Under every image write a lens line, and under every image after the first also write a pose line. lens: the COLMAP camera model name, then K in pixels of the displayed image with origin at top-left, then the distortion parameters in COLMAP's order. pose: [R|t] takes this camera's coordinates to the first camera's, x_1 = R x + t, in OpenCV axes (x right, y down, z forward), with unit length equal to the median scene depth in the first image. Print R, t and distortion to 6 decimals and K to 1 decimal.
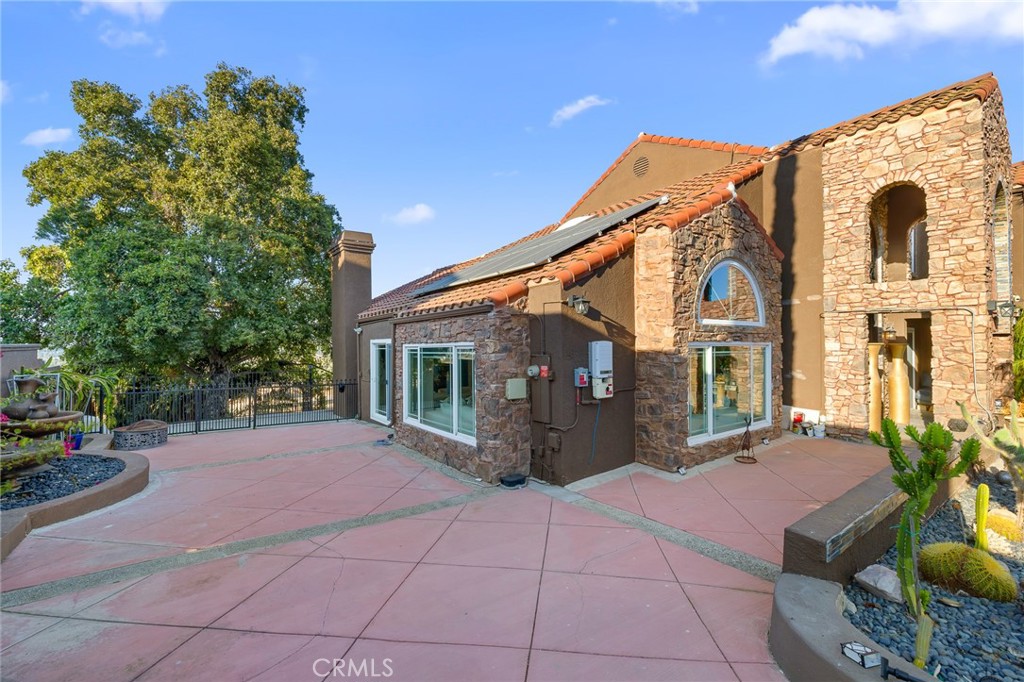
lens RADIAL K [[431.6, 0, 515.5], [0, 431.6, 337.4], [0, 0, 1]] dist [0.000880, -0.000155]
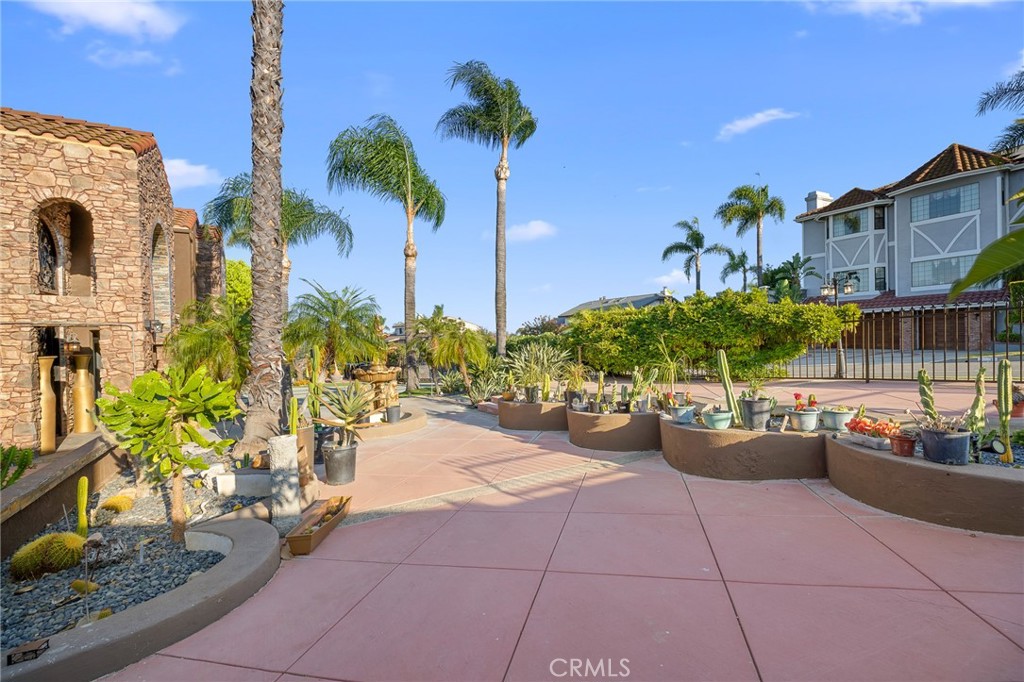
lens RADIAL K [[431.6, 0, 515.5], [0, 431.6, 337.4], [0, 0, 1]] dist [0.000880, -0.000155]
pose [[0.124375, -0.007341, 0.992208, 0.001962], [0.012206, 0.999908, 0.005868, -0.024850], [-0.992160, 0.011381, 0.124453, -0.180190]]
